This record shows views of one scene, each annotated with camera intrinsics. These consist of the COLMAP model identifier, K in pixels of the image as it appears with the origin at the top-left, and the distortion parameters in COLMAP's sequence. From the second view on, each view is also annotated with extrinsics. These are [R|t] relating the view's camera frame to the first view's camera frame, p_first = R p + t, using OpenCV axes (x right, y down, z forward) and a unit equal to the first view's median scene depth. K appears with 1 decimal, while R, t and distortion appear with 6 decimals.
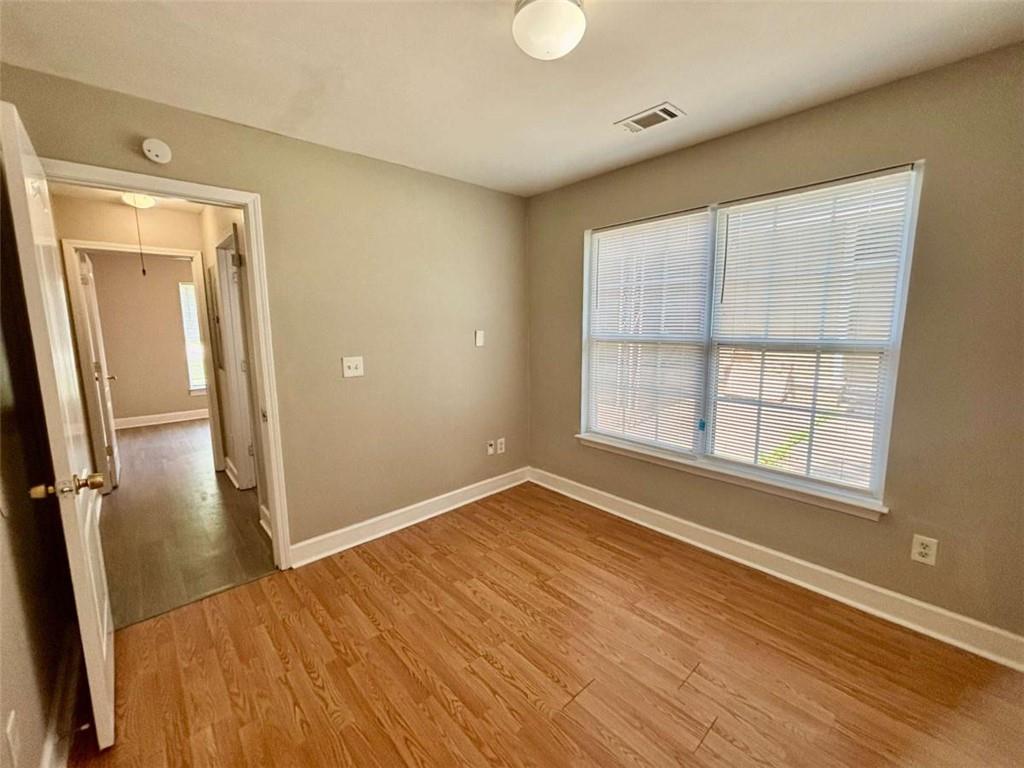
lens RADIAL K [[426.3, 0, 511.4], [0, 426.3, 387.8], [0, 0, 1]] dist [0.013663, -0.000294]
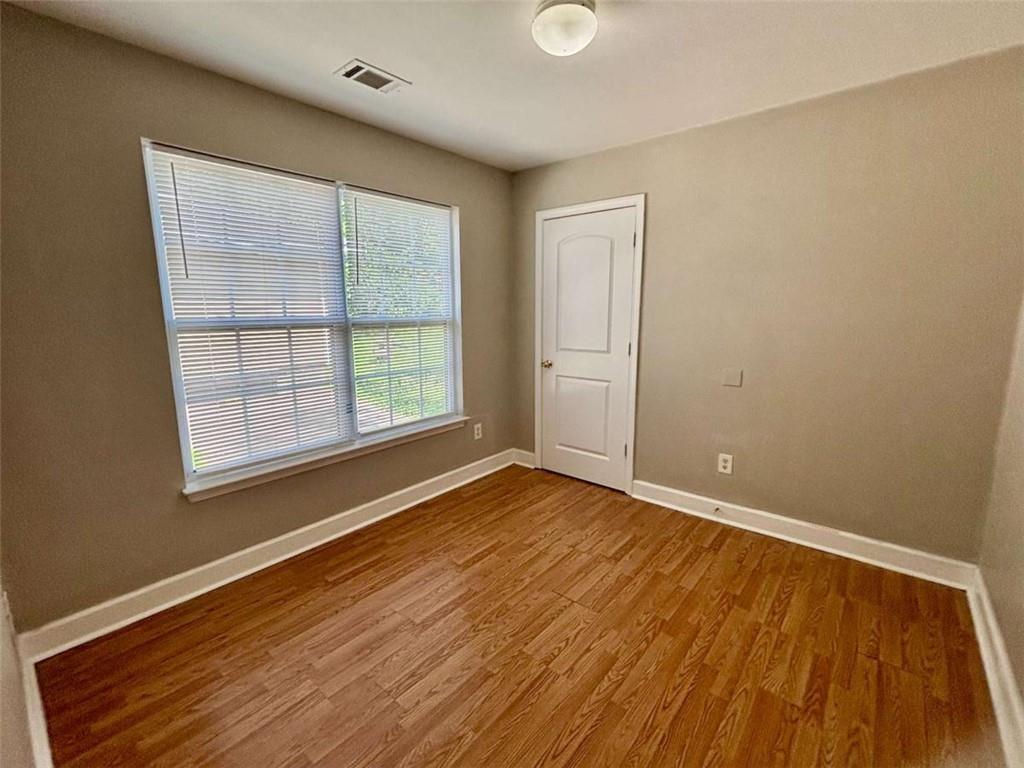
lens RADIAL K [[448.9, 0, 508.3], [0, 448.9, 390.8], [0, 0, 1]] dist [0.002262, 0.002904]
pose [[-0.124405, -0.170616, 0.977453, -0.670459], [0.164280, 0.967968, 0.189869, -0.096039], [-0.978537, 0.184196, -0.092391, 0.805758]]
